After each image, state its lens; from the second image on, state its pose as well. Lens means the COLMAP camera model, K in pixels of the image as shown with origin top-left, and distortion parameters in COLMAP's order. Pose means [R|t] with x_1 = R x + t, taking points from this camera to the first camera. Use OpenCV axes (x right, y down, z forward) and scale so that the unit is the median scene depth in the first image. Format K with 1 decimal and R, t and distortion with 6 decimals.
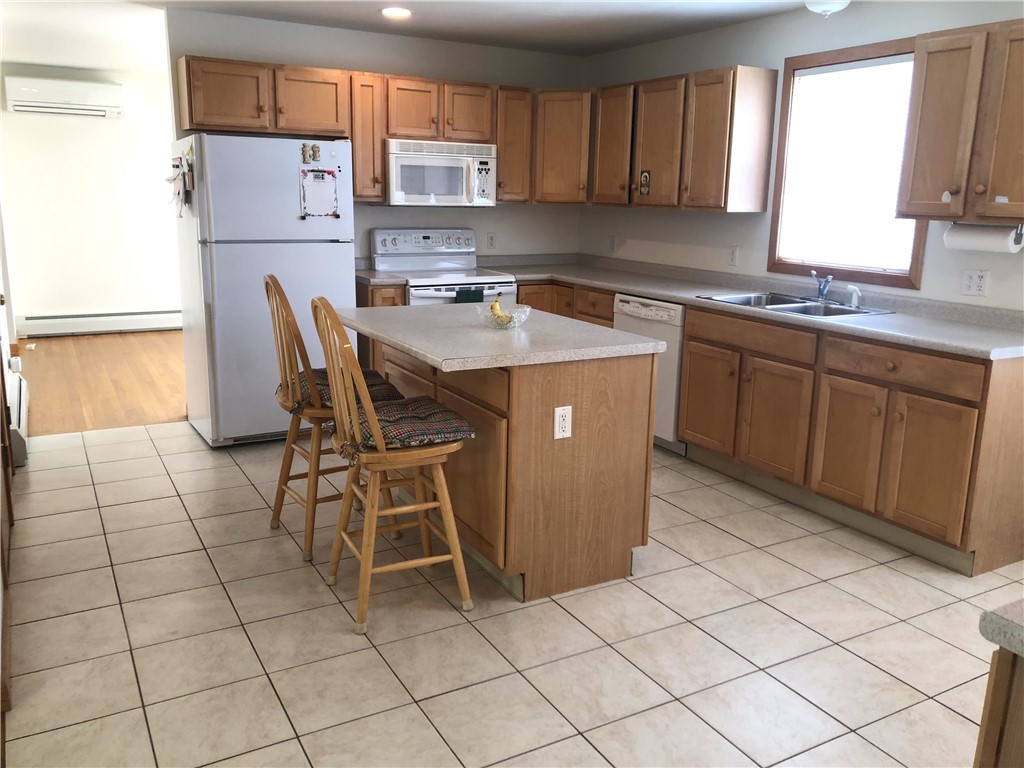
lens RADIAL K [[845.4, 0, 520.7], [0, 845.4, 376.8], [0, 0, 1]] dist [0.071090, -0.055478]
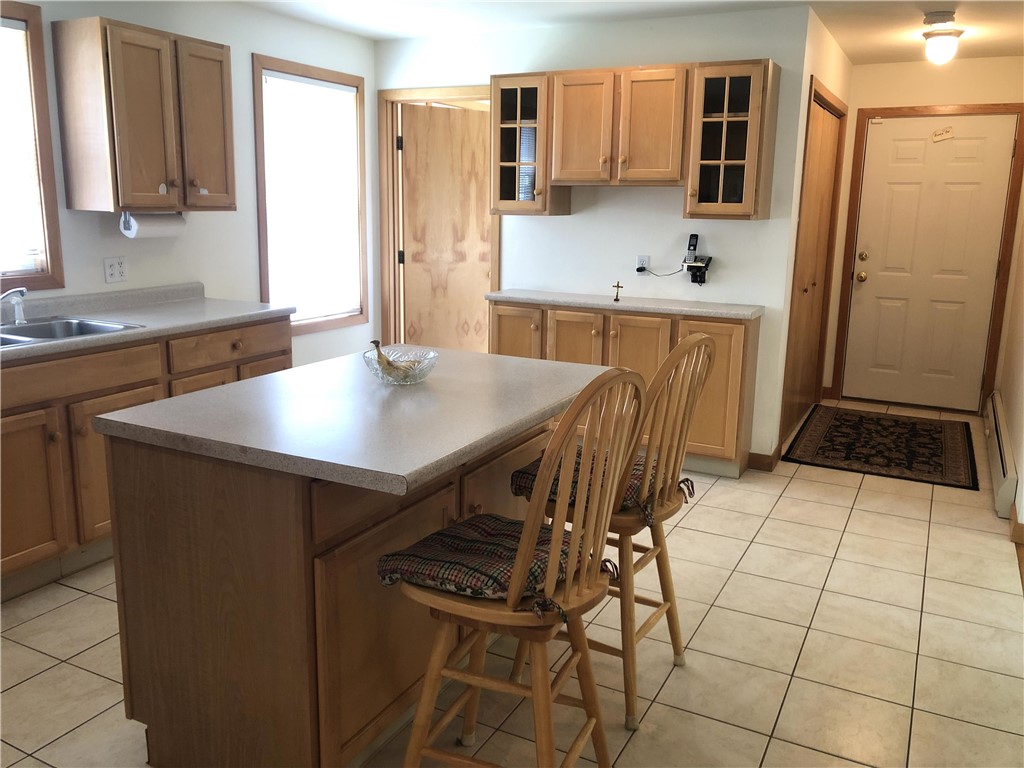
lens RADIAL K [[845.4, 0, 511.7], [0, 845.4, 379.1], [0, 0, 1]] dist [0.071090, -0.055478]
pose [[-0.541094, -0.208164, 0.814792, -0.649432], [0.151785, 0.928794, 0.338088, -0.284852], [-0.827151, 0.306610, -0.470968, 1.220321]]
